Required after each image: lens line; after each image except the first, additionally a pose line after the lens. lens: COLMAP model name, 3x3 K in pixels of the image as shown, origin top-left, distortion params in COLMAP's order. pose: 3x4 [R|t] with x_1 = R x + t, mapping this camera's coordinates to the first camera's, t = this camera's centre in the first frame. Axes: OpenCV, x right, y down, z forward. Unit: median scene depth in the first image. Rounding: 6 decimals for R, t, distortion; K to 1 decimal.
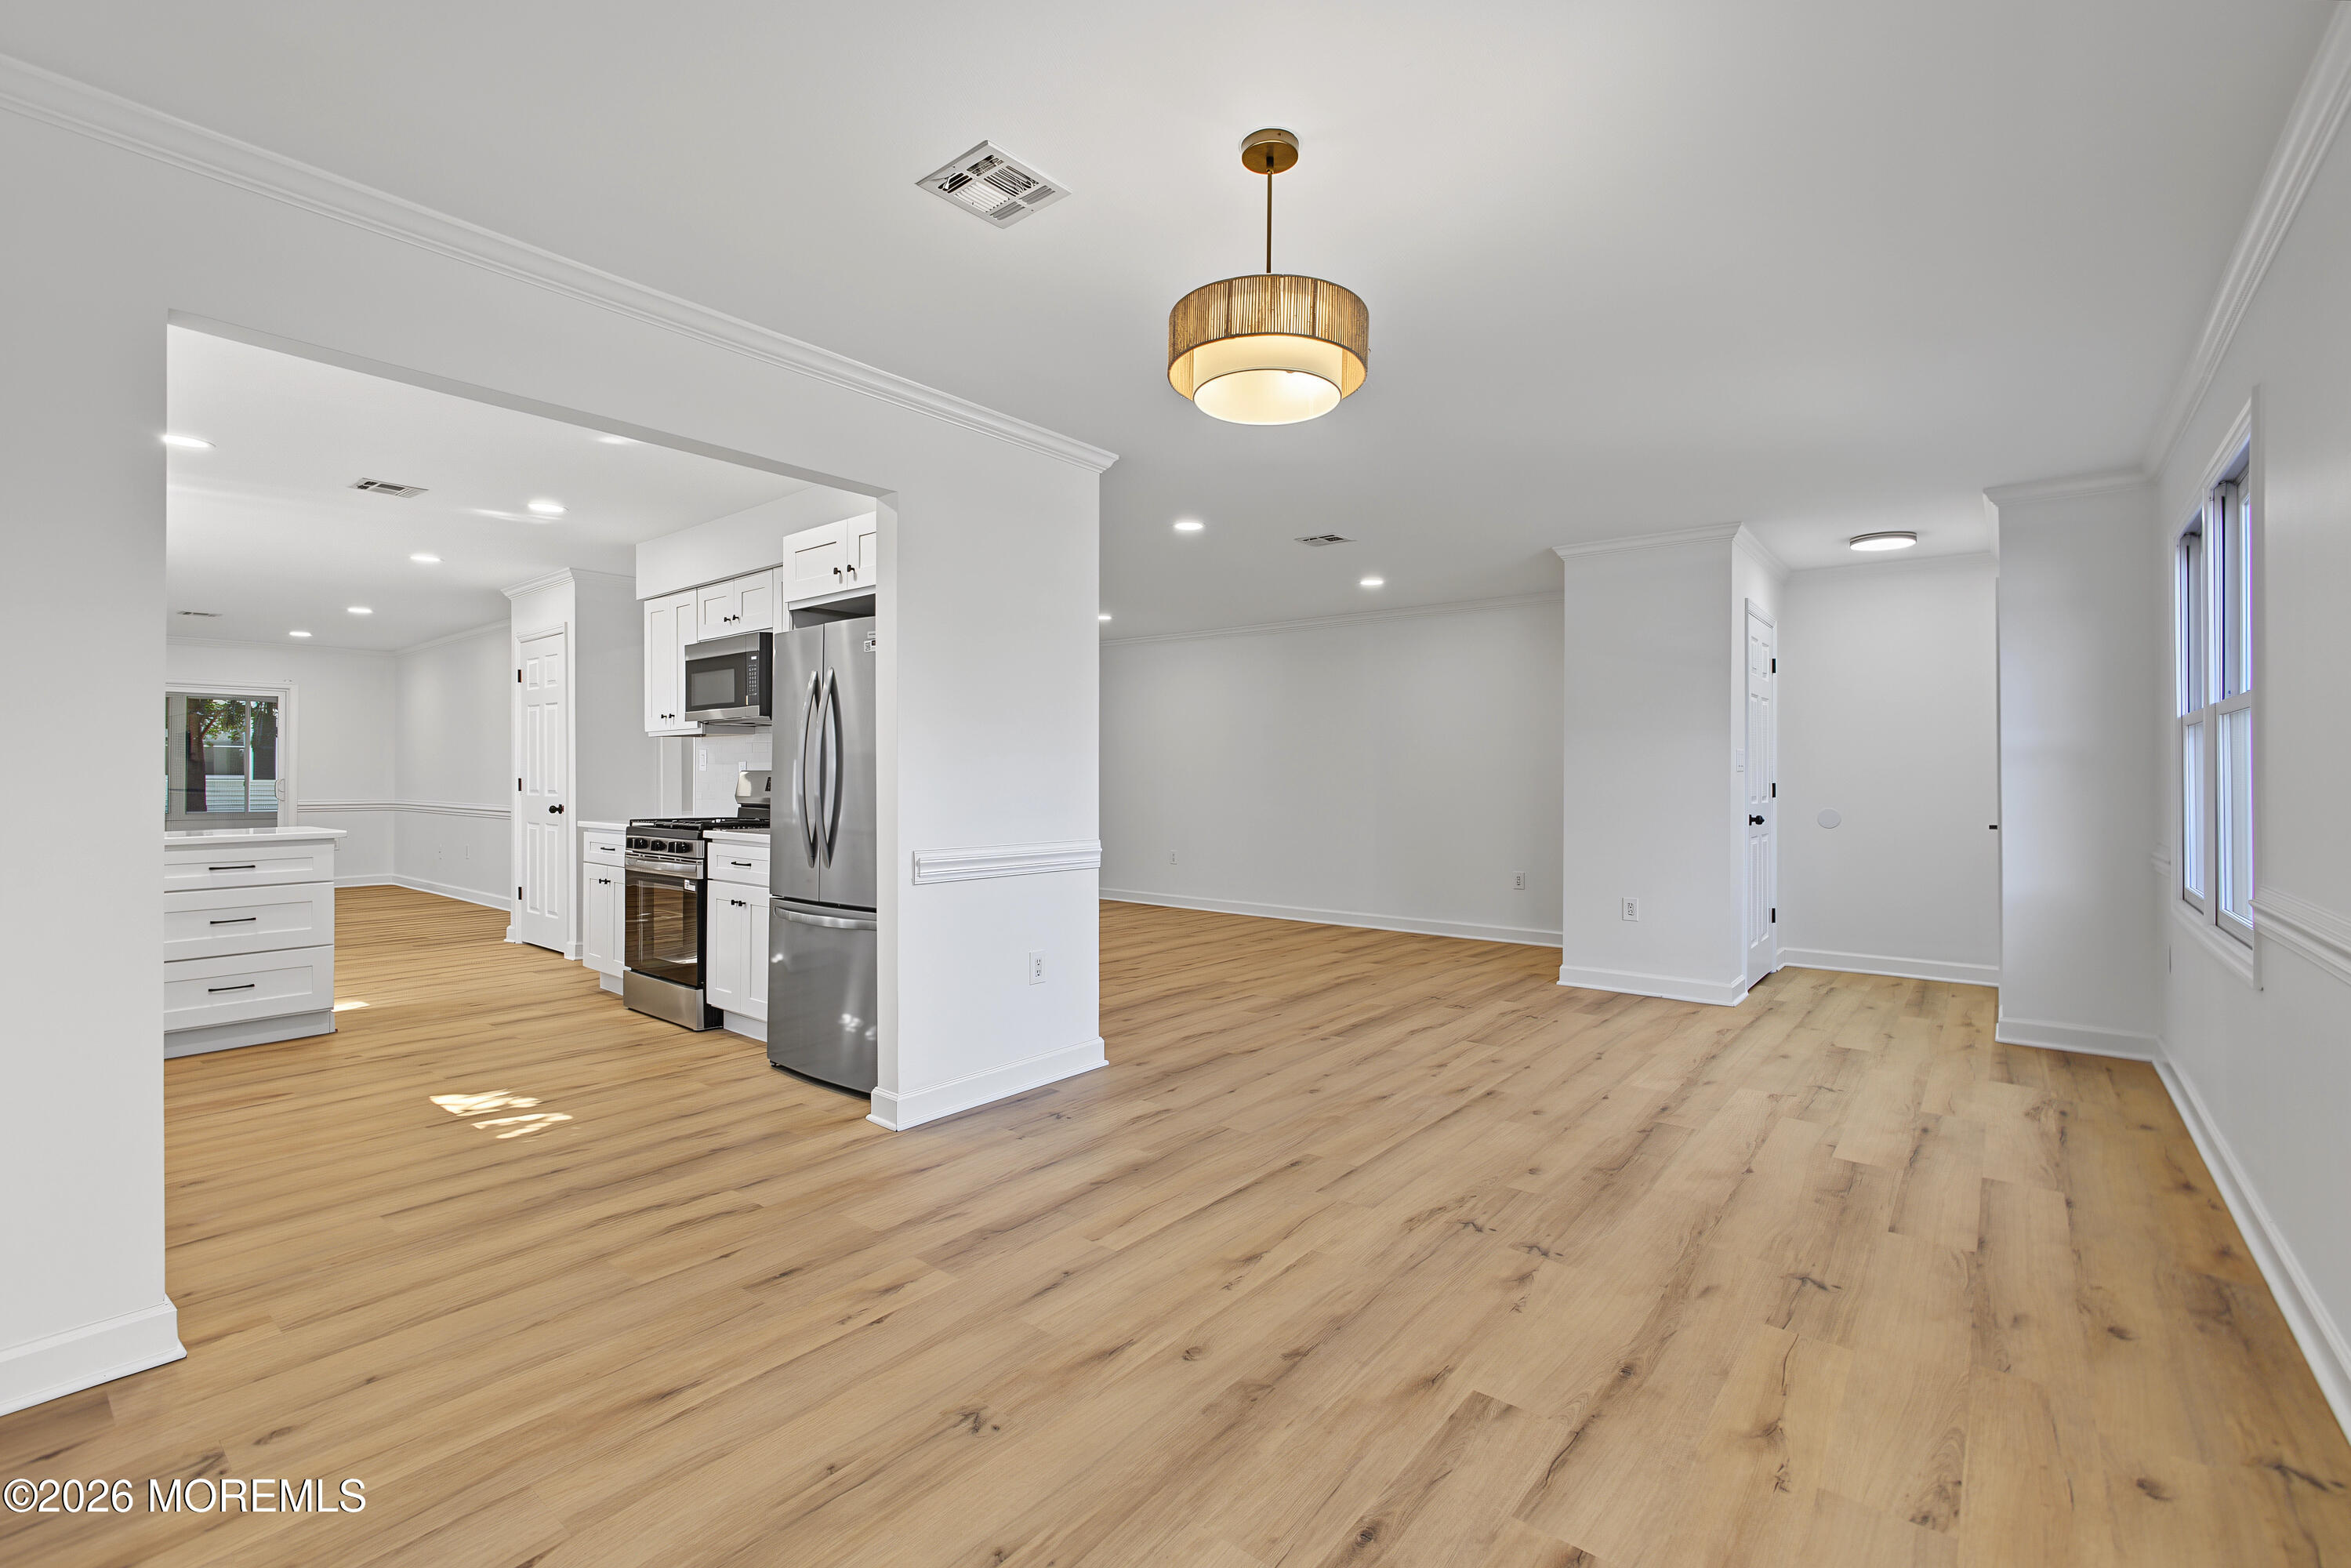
lens RADIAL K [[1028.8, 0, 1182.8], [0, 1028.8, 767.4], [0, 0, 1]] dist [-0.008817, 0.000433]
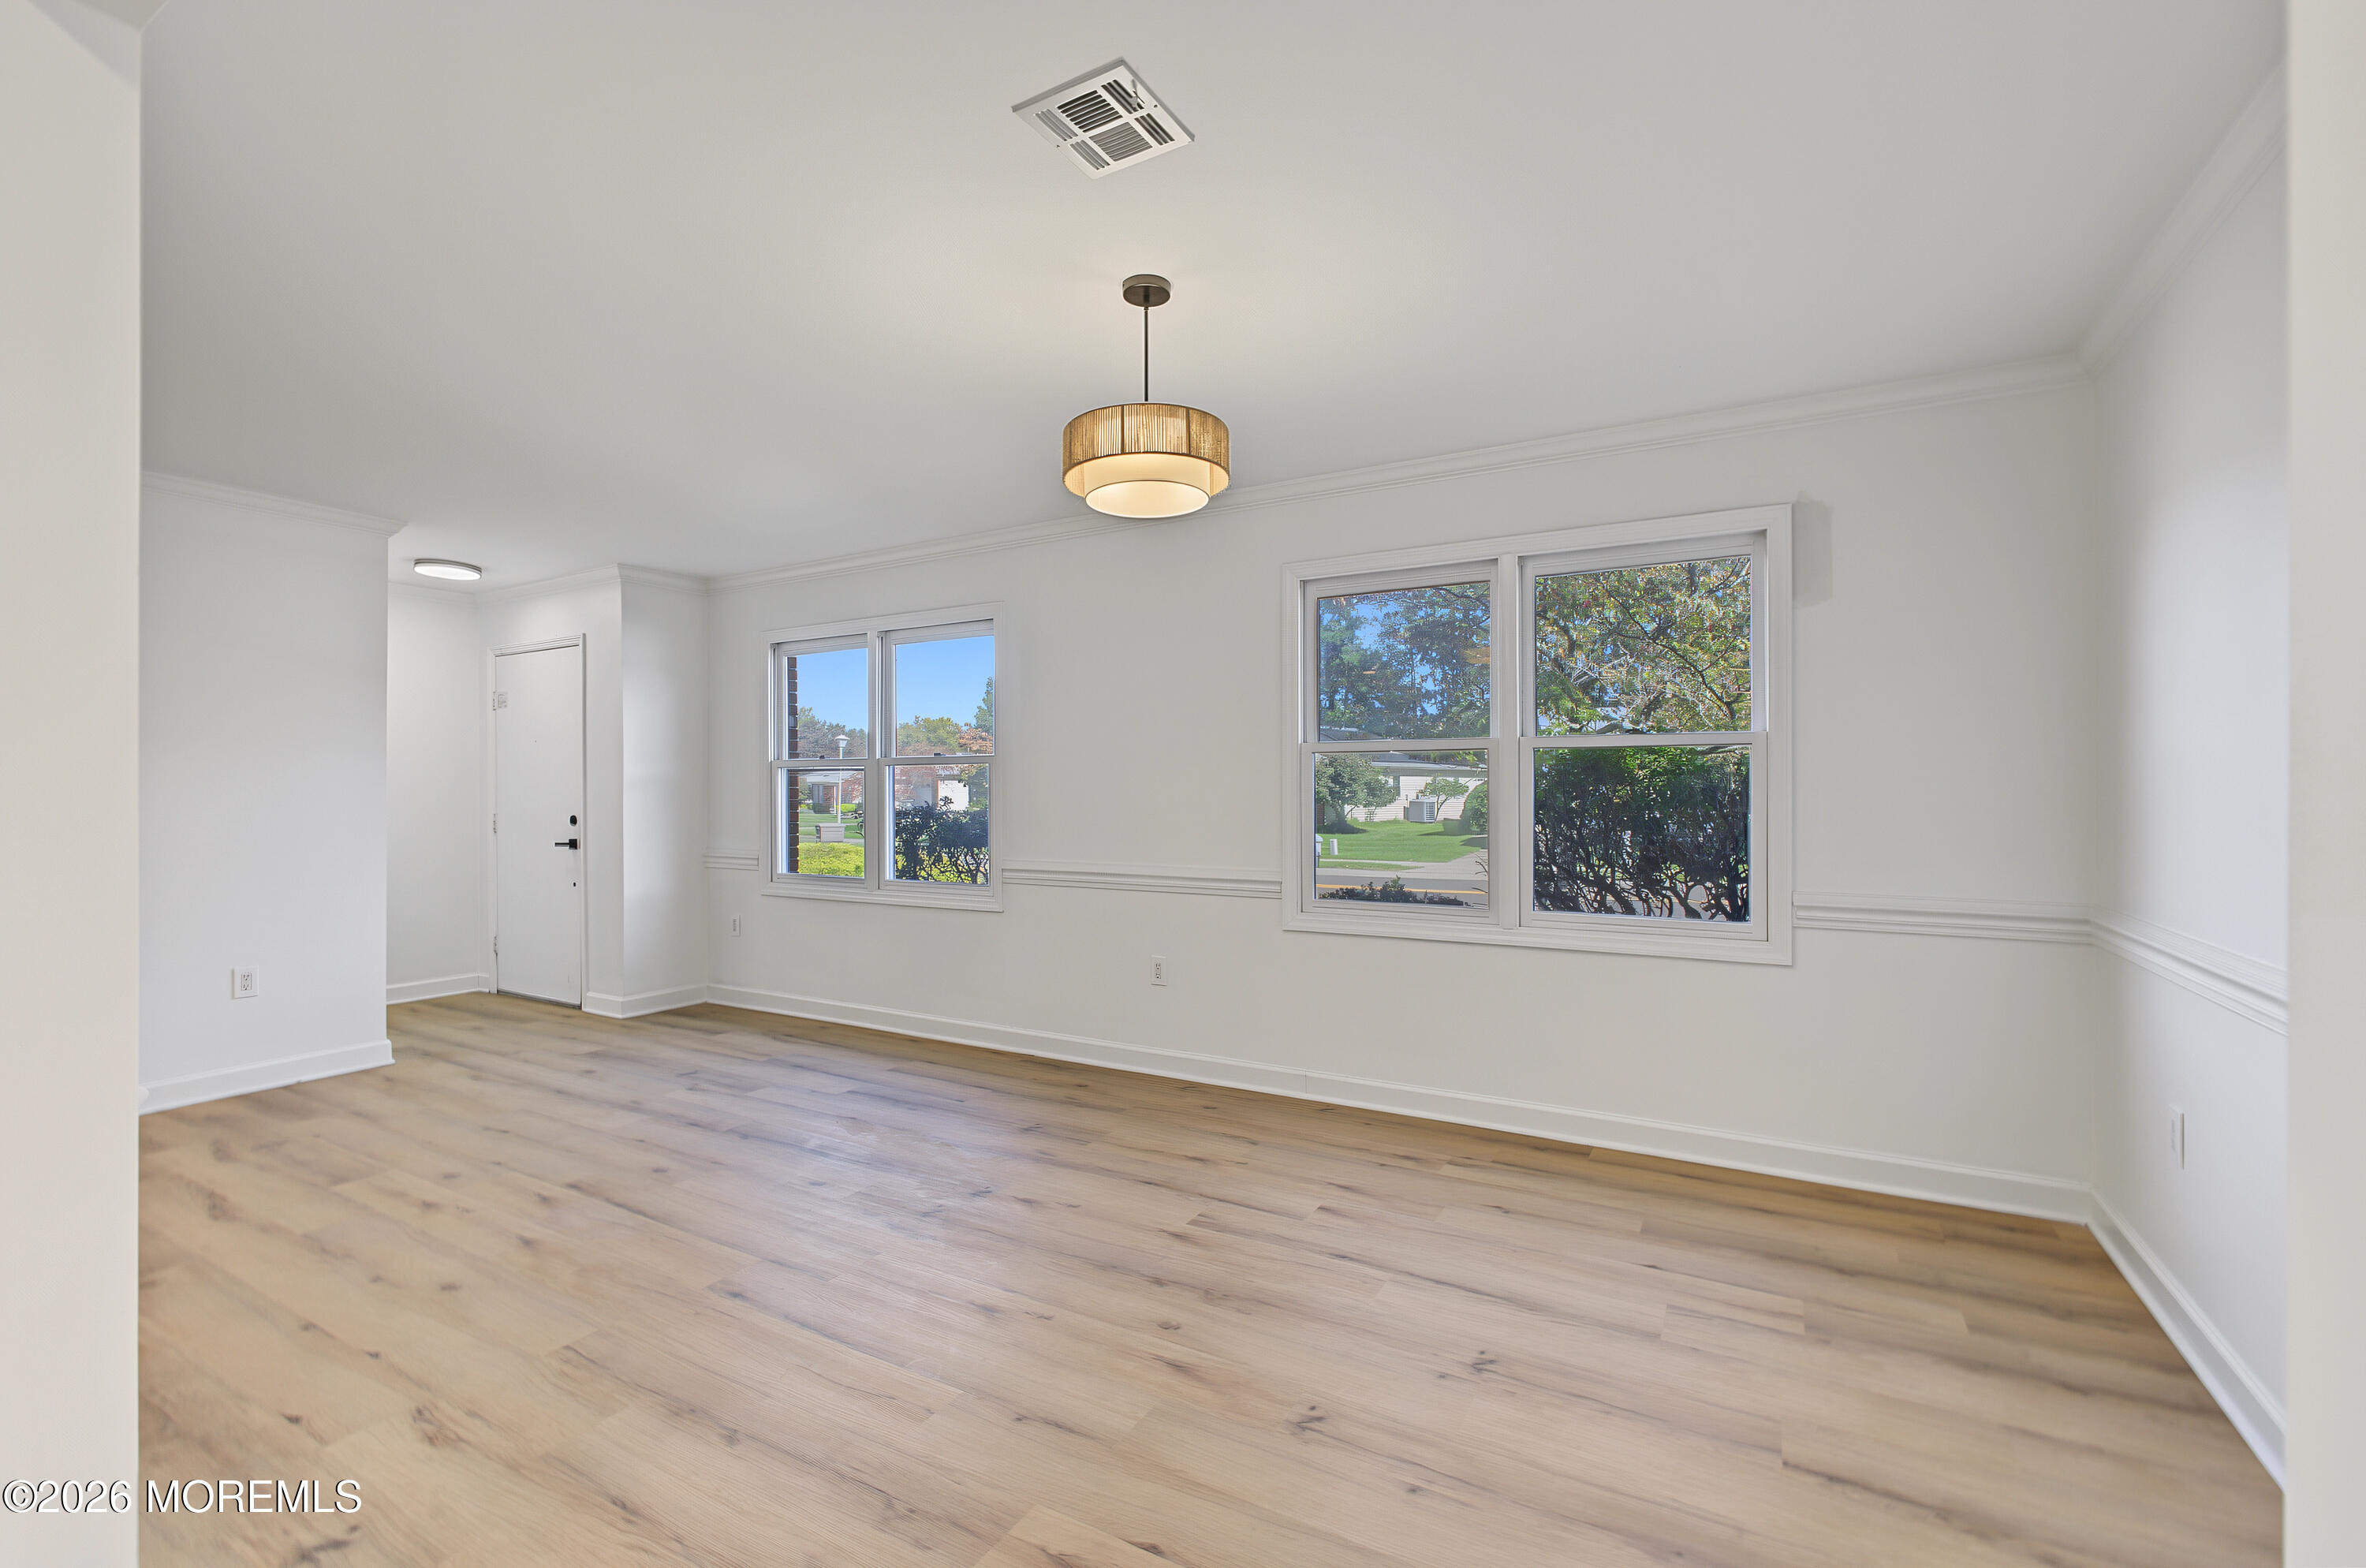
lens RADIAL K [[1015.8, 0, 1182.2], [0, 1015.8, 782.5], [0, 0, 1]] dist [-0.013780, 0.006838]
pose [[-0.156837, 0.004058, 0.987616, -0.640362], [-0.005776, 0.999971, -0.005026, -0.015348], [-0.987608, -0.006493, -0.156809, 0.674660]]
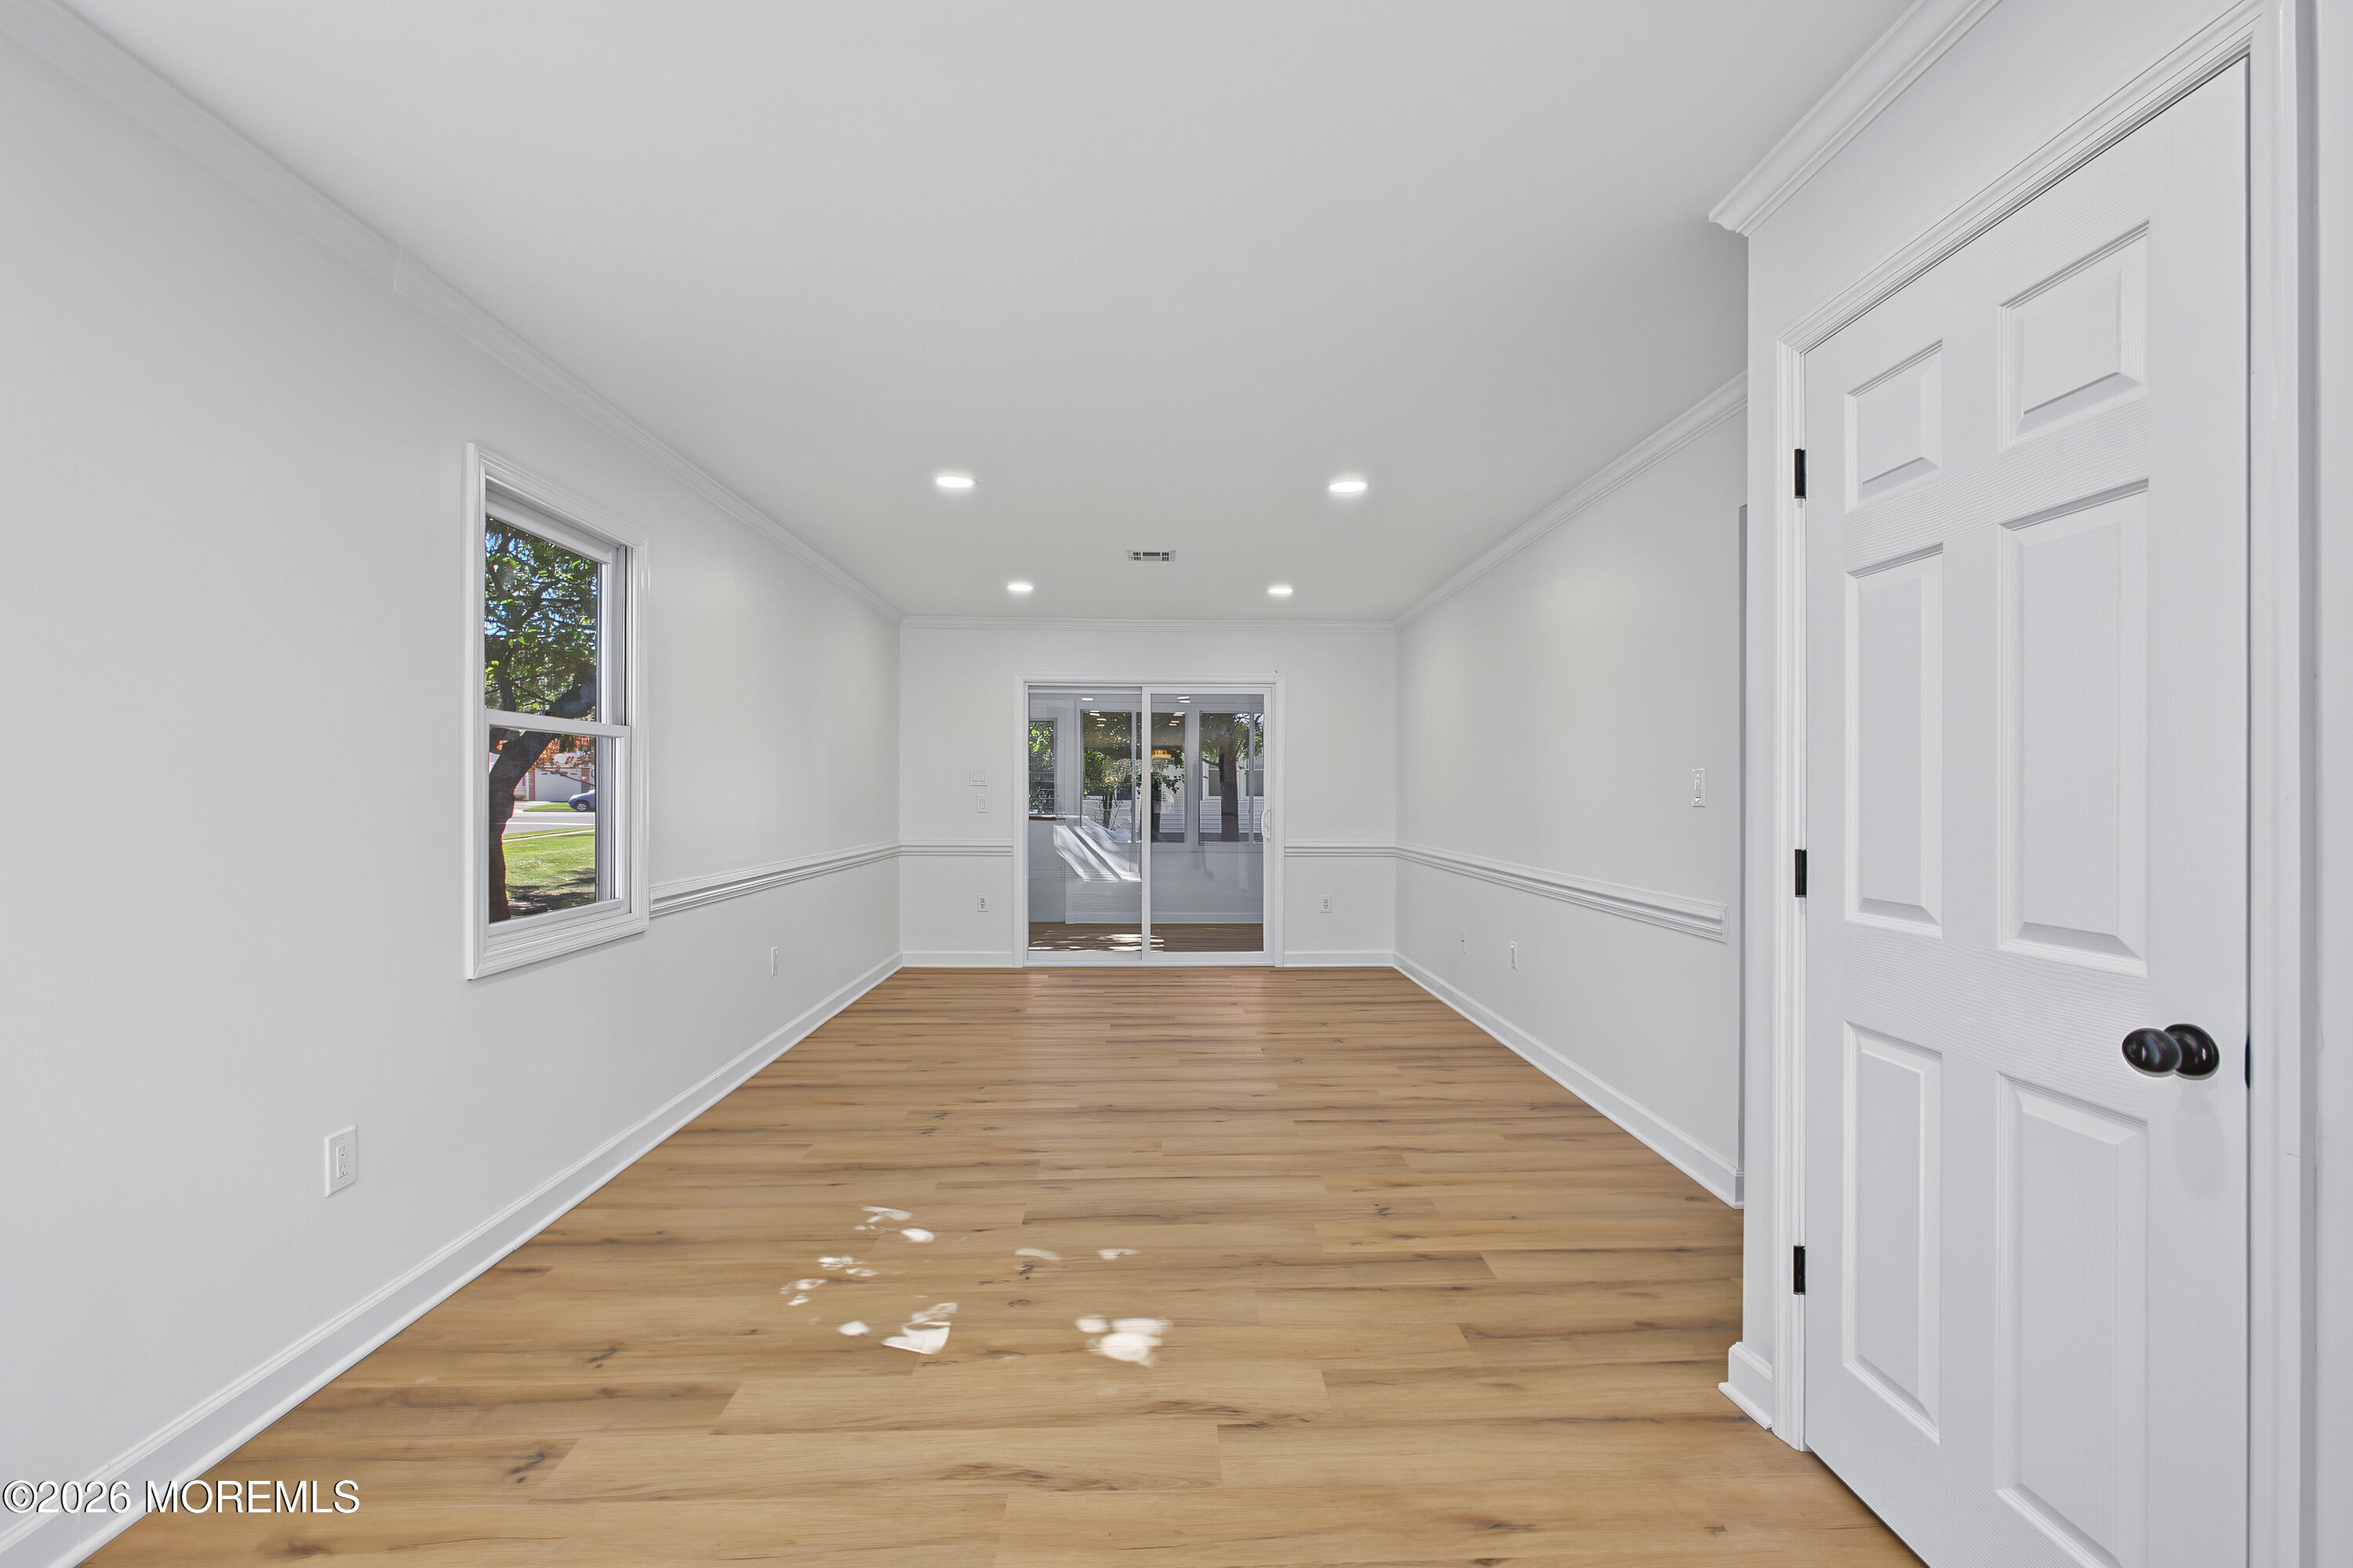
lens RADIAL K [[1013.0, 0, 1175.6], [0, 1013.0, 799.0], [0, 0, 1]] dist [-0.002004, 0.000111]
pose [[0.652881, 0.006812, -0.757430, -1.098072], [0.003158, 0.999926, 0.011714, -0.012883], [0.757454, -0.010040, 0.652811, 1.388627]]
